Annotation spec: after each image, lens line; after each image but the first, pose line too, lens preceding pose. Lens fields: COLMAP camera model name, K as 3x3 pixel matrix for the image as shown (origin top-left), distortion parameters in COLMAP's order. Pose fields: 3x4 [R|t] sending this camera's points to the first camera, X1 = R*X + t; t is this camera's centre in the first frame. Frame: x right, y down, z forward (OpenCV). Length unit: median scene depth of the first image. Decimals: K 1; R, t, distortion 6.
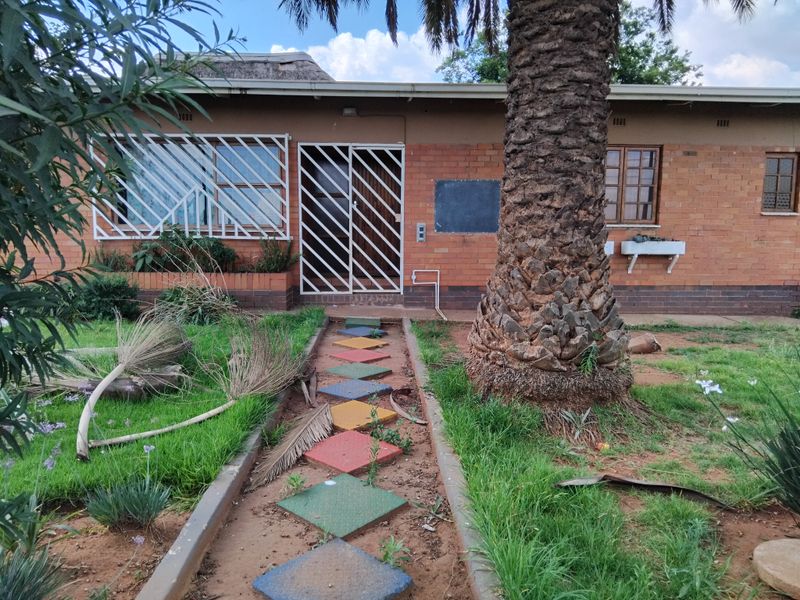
lens RADIAL K [[616.2, 0, 399.5], [0, 616.2, 300.6], [0, 0, 1]] dist [0.053639, -0.076502]
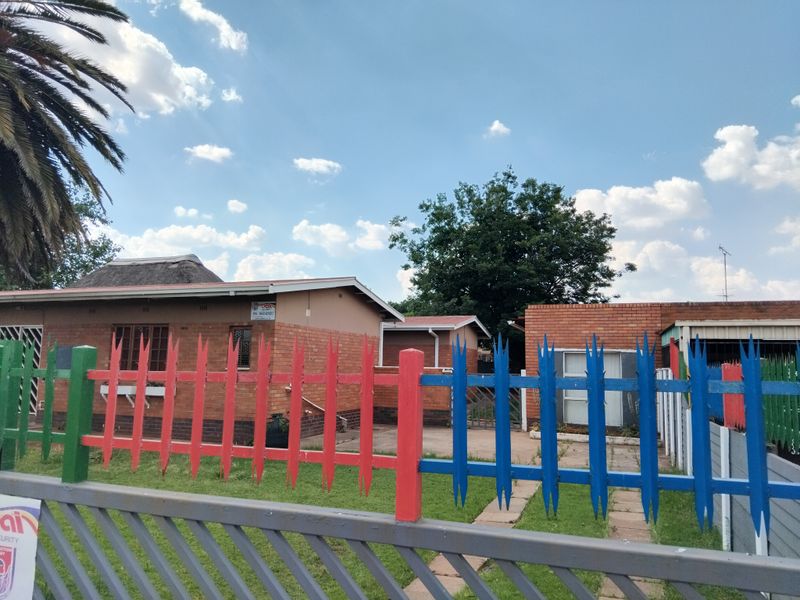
lens RADIAL K [[616.2, 0, 400.8], [0, 616.2, 295.7], [0, 0, 1]] dist [0.053639, -0.076502]
pose [[0.918941, -0.034258, -0.392905, 1.541927], [-0.060860, 0.971971, -0.227088, -0.003955], [0.389672, 0.232593, 0.891098, -0.151598]]
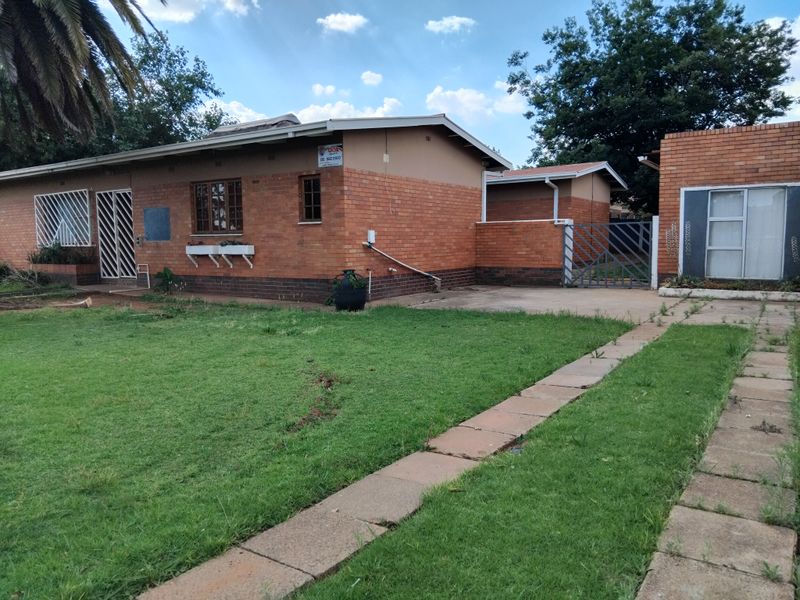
lens RADIAL K [[616.2, 0, 395.0], [0, 616.2, 308.1], [0, 0, 1]] dist [0.053639, -0.076502]
pose [[0.801474, 0.047673, -0.596126, 1.555756], [-0.053405, 0.998540, 0.008053, 0.017173], [0.595640, 0.025382, 0.802851, 0.083776]]
